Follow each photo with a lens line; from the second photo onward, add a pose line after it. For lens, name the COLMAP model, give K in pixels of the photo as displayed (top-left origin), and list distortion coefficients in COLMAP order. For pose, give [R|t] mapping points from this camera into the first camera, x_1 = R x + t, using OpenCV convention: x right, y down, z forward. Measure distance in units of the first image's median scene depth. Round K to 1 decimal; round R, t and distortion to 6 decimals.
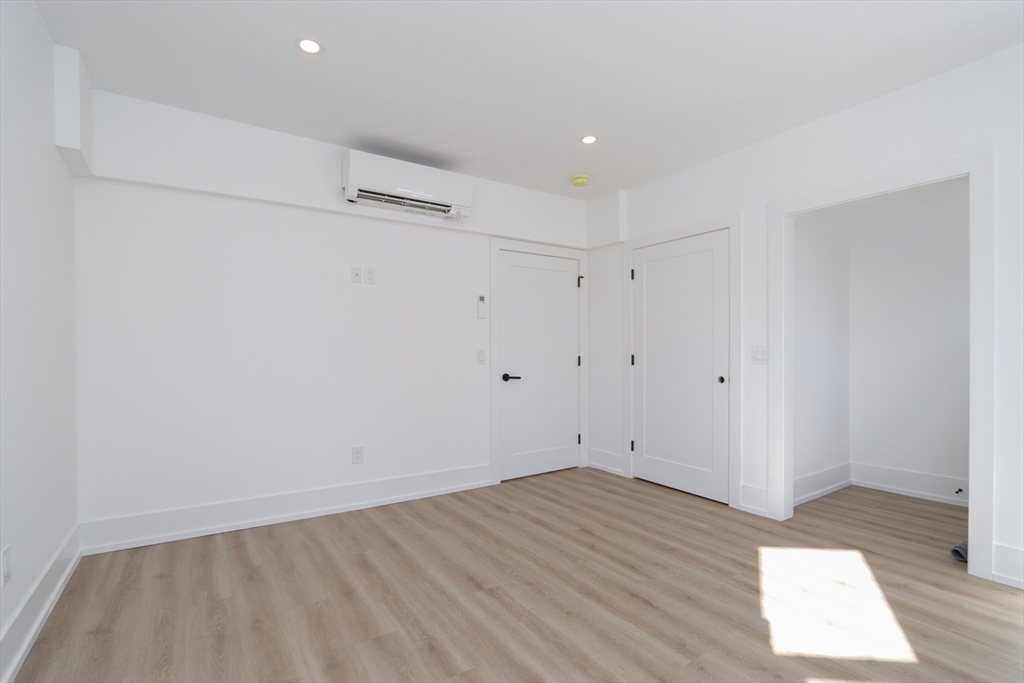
lens RADIAL K [[475.8, 0, 510.3], [0, 475.8, 352.4], [0, 0, 1]] dist [-0.011009, -0.000009]
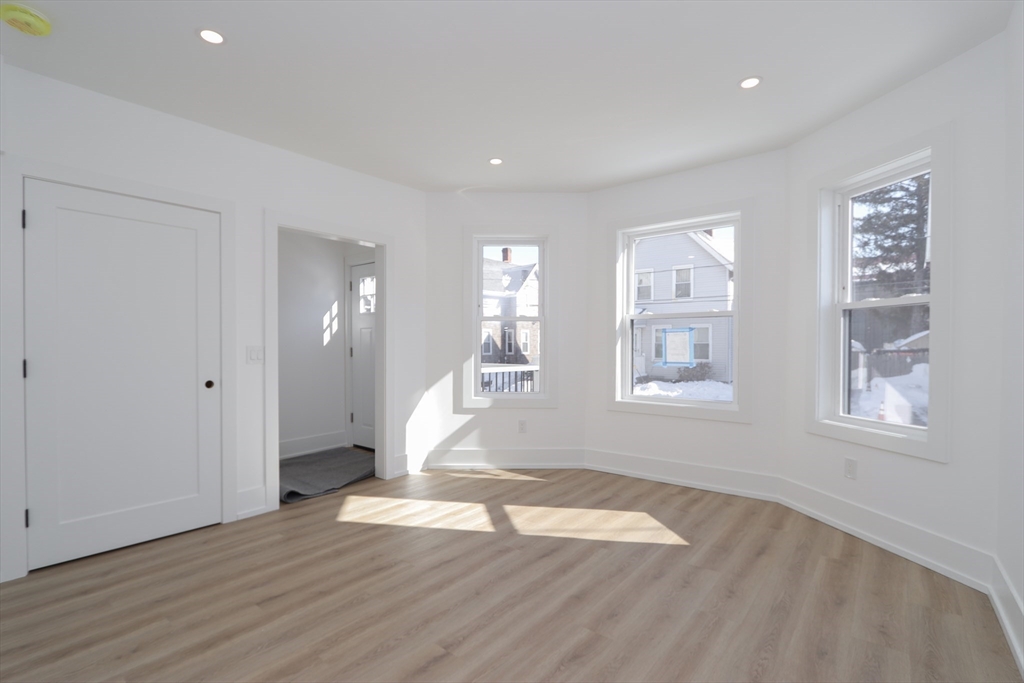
lens RADIAL K [[475.8, 0, 510.3], [0, 475.8, 352.4], [0, 0, 1]] dist [-0.011009, -0.000009]
pose [[-0.304329, -0.007627, 0.952536, -0.638964], [0.005433, 0.999938, 0.009743, -0.006564], [-0.952551, 0.008140, -0.304269, 0.866572]]
